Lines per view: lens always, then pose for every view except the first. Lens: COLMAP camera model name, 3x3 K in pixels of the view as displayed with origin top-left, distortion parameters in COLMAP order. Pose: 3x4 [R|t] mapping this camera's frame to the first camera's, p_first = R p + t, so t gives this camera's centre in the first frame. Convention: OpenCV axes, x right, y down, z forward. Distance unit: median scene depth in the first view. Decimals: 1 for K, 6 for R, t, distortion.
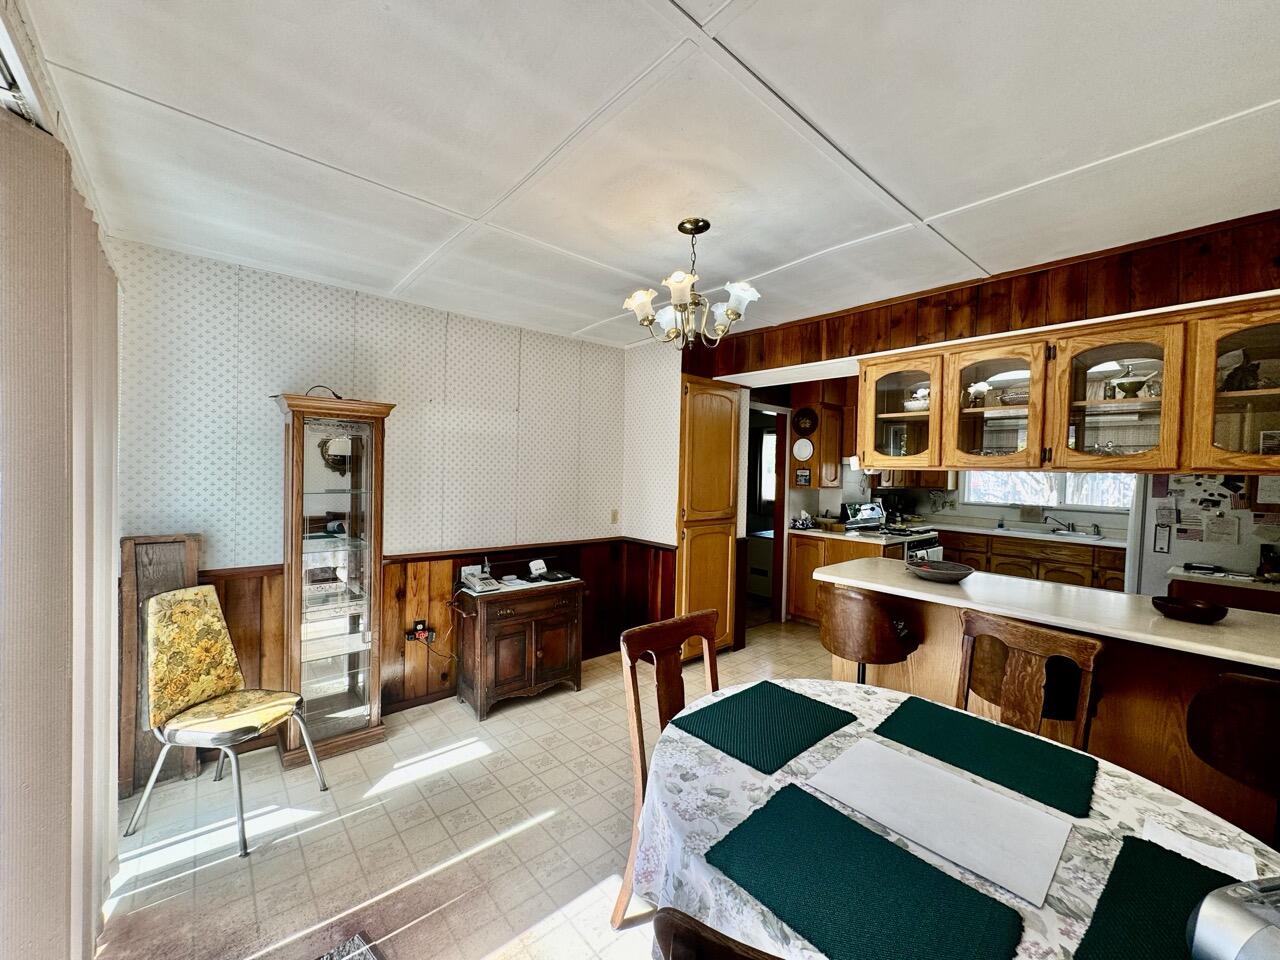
lens RADIAL K [[515.9, 0, 639.2], [0, 515.9, 478.9], [0, 0, 1]] dist [0.000741, 0.000361]
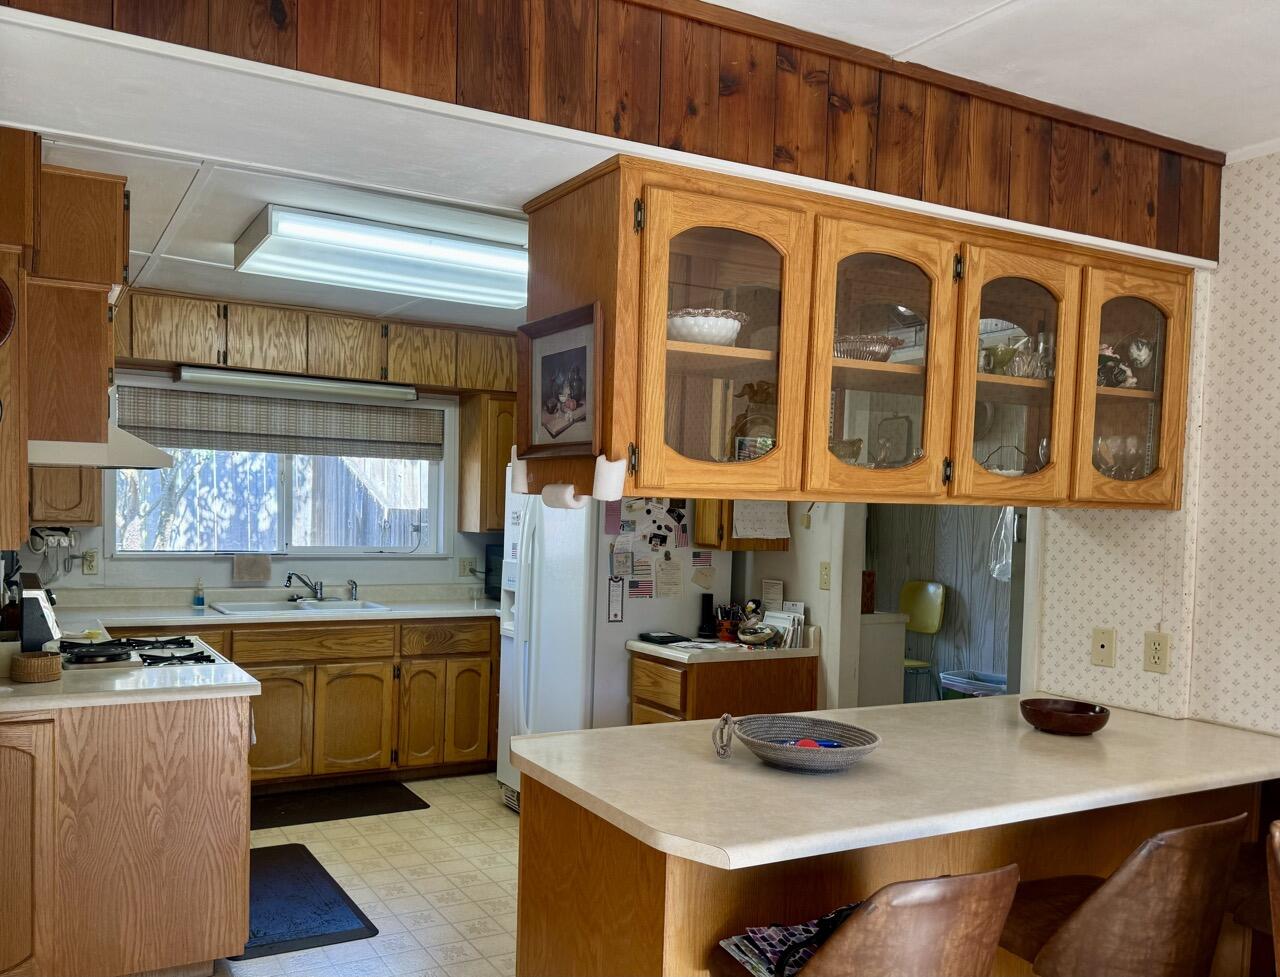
lens RADIAL K [[984.4, 0, 639.3], [0, 984.4, 490.7], [0, 0, 1]] dist [0.039821, 0.000158]
pose [[0.252562, -0.003544, 0.967574, -0.143344], [0.002494, 0.999992, 0.003012, -0.021374], [-0.967577, 0.001653, 0.252569, 0.715057]]
